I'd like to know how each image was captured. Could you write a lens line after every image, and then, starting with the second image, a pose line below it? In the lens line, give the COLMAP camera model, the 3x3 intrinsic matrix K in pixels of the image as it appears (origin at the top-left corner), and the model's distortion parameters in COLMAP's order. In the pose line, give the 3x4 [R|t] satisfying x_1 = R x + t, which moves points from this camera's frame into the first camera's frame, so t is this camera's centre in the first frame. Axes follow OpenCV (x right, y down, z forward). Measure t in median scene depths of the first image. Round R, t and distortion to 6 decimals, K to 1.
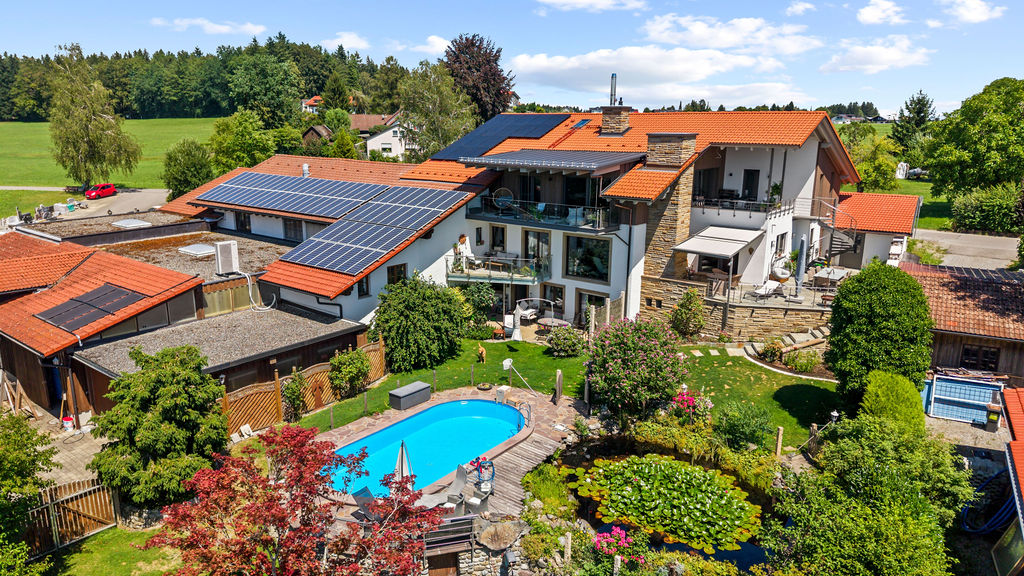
lens RADIAL K [[672.9, 0, 512.0], [0, 672.9, 288.0], [0, 0, 1]] dist [0.001498, -0.001901]
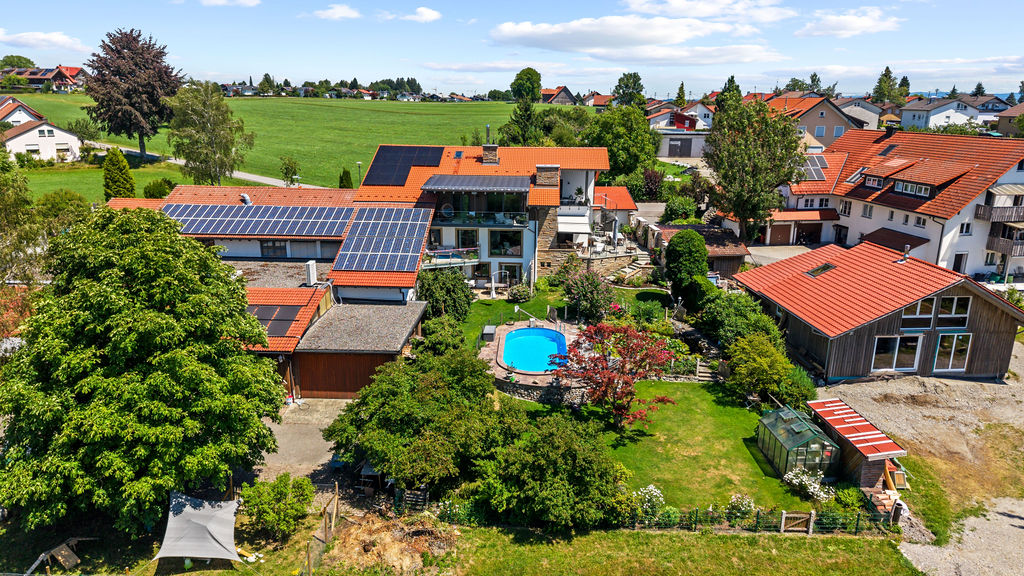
lens RADIAL K [[672.9, 0, 512.0], [0, 672.9, 288.0], [0, 0, 1]] dist [0.001498, -0.001901]
pose [[0.814203, -0.155132, 0.559470, -0.784075], [0.133260, 0.987849, 0.079979, -0.063500], [-0.565079, 0.009436, 0.824983, -0.336667]]
